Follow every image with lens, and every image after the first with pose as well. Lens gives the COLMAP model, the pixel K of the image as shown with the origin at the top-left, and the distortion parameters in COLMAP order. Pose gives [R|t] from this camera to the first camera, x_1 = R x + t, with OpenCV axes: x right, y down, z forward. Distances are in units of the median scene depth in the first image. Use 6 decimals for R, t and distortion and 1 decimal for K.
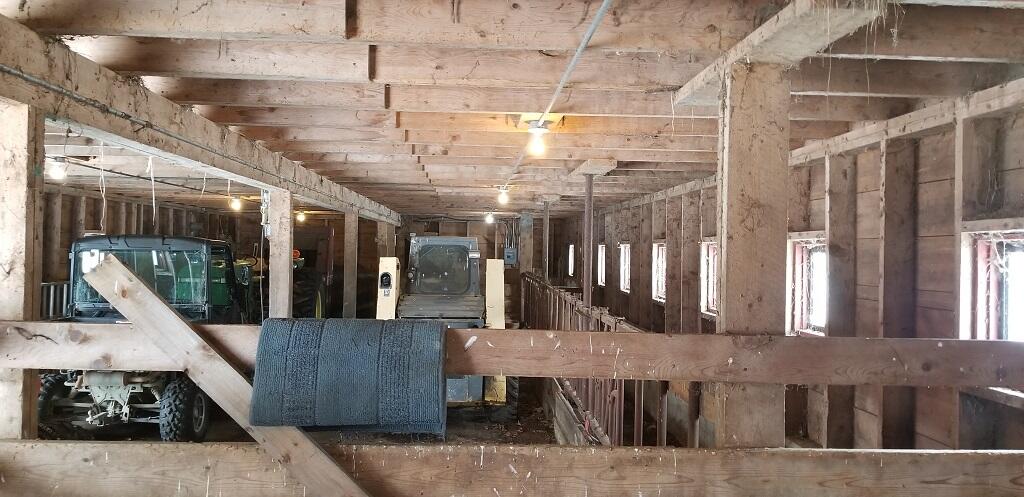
lens RADIAL K [[808.2, 0, 510.6], [0, 808.2, 244.7], [0, 0, 1]] dist [0.011668, -0.001069]
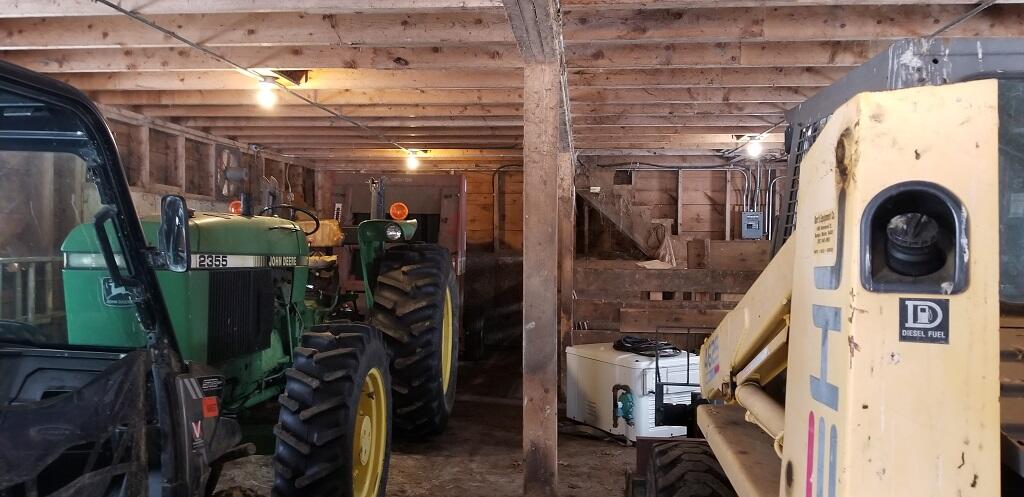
lens RADIAL K [[808.2, 0, 511.2], [0, 808.2, 249.4], [0, 0, 1]] dist [0.011668, -0.001069]
pose [[0.990075, -0.009198, -0.140242, -0.129430], [0.011761, 0.999778, 0.017463, 0.026776], [0.140050, -0.018939, 0.989963, 0.520952]]
